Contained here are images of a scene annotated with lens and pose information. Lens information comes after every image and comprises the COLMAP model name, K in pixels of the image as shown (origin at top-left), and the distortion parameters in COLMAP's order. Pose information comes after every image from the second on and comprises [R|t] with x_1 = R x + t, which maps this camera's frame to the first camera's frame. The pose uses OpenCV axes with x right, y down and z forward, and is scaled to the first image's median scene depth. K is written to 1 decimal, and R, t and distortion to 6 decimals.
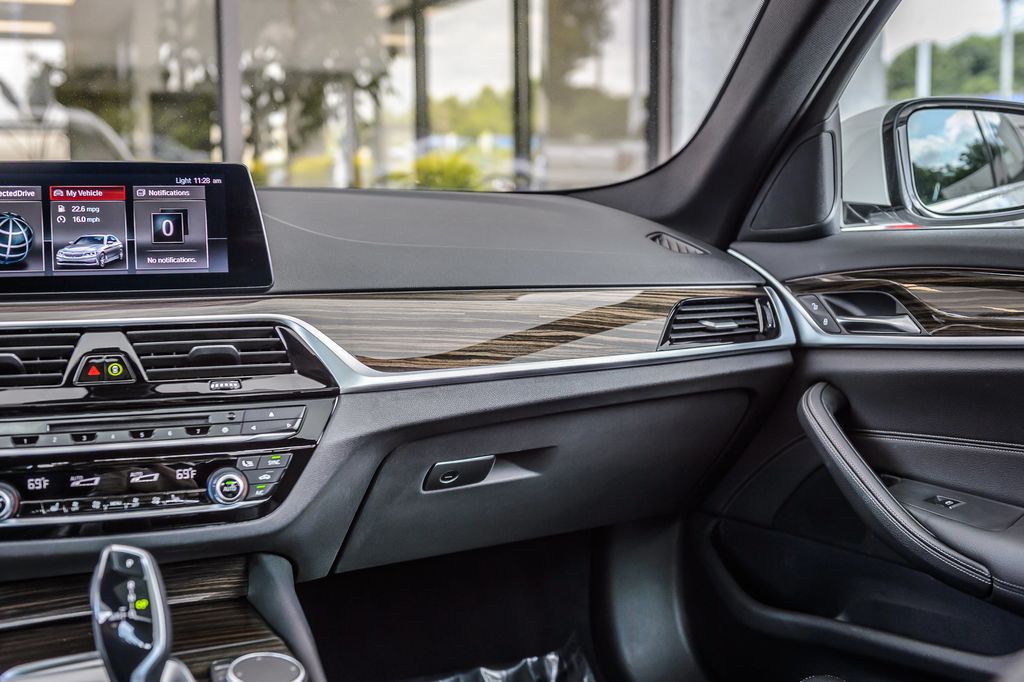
lens RADIAL K [[1310.2, 0, 512.0], [0, 1310.2, 341.0], [0, 0, 1]] dist [-0.015493, -0.004744]
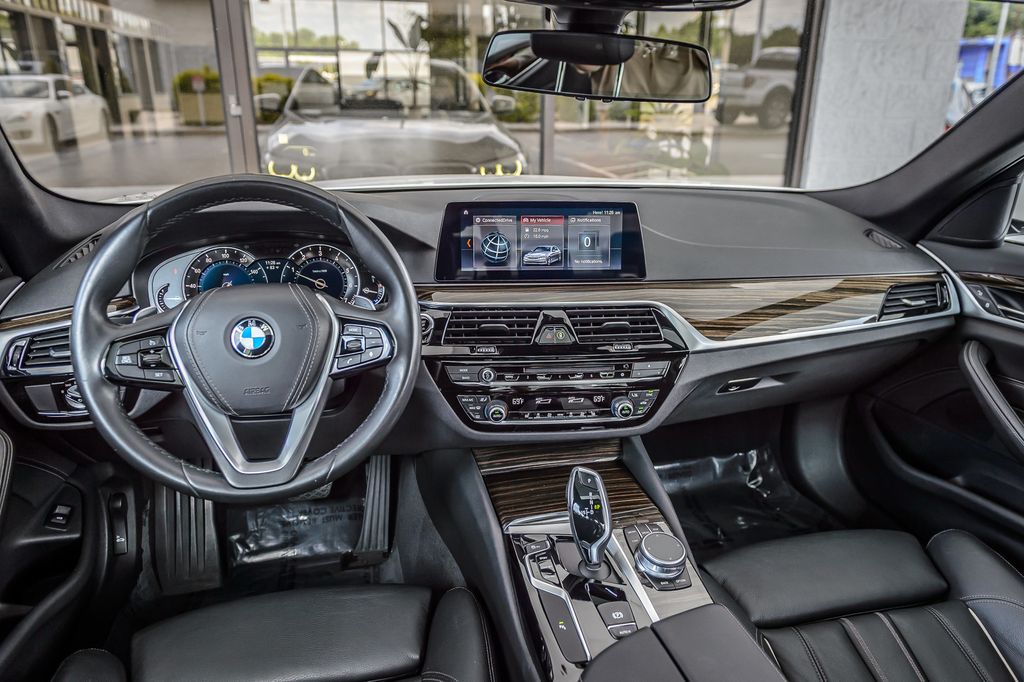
lens RADIAL K [[702.8, 0, 519.4], [0, 702.8, 339.6], [0, 0, 1]] dist [-0.006424, -0.003131]
pose [[0.979784, 0.084305, -0.181430, -0.177939], [-0.041161, 0.972422, 0.229567, -0.169446], [0.195780, -0.217458, 0.956233, 0.106339]]
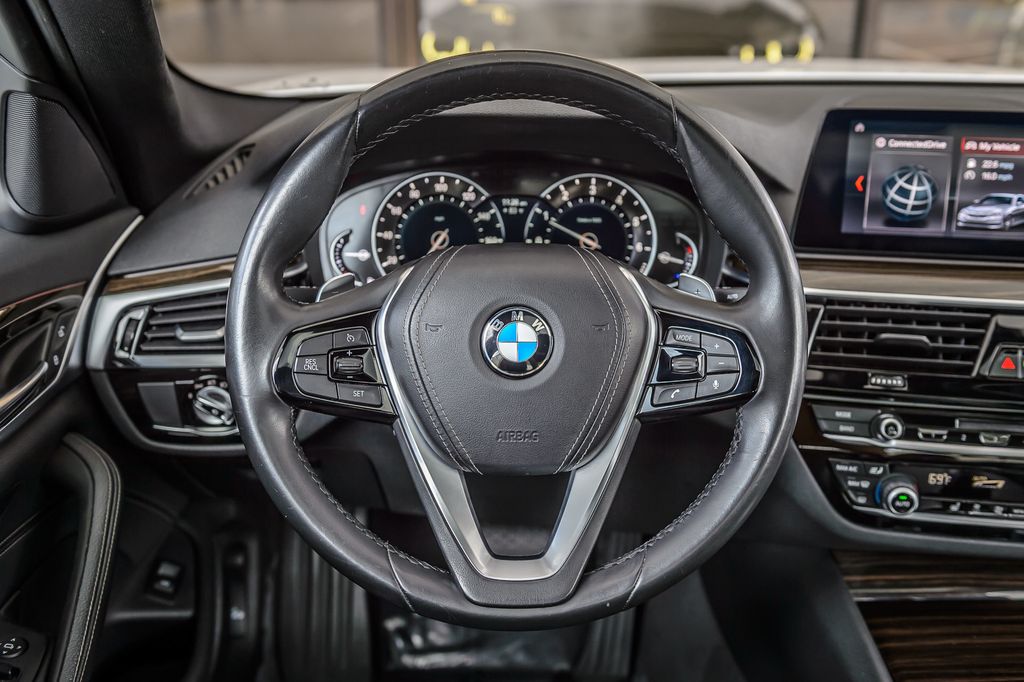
lens RADIAL K [[1056.0, 0, 512.0], [0, 1056.0, 341.0], [0, 0, 1]] dist [-0.008555, -0.009936]
pose [[0.907593, 0.162345, -0.387195, -0.329033], [-0.056106, 0.960843, 0.271354, -0.162283], [0.416086, -0.224555, 0.881163, 0.192237]]
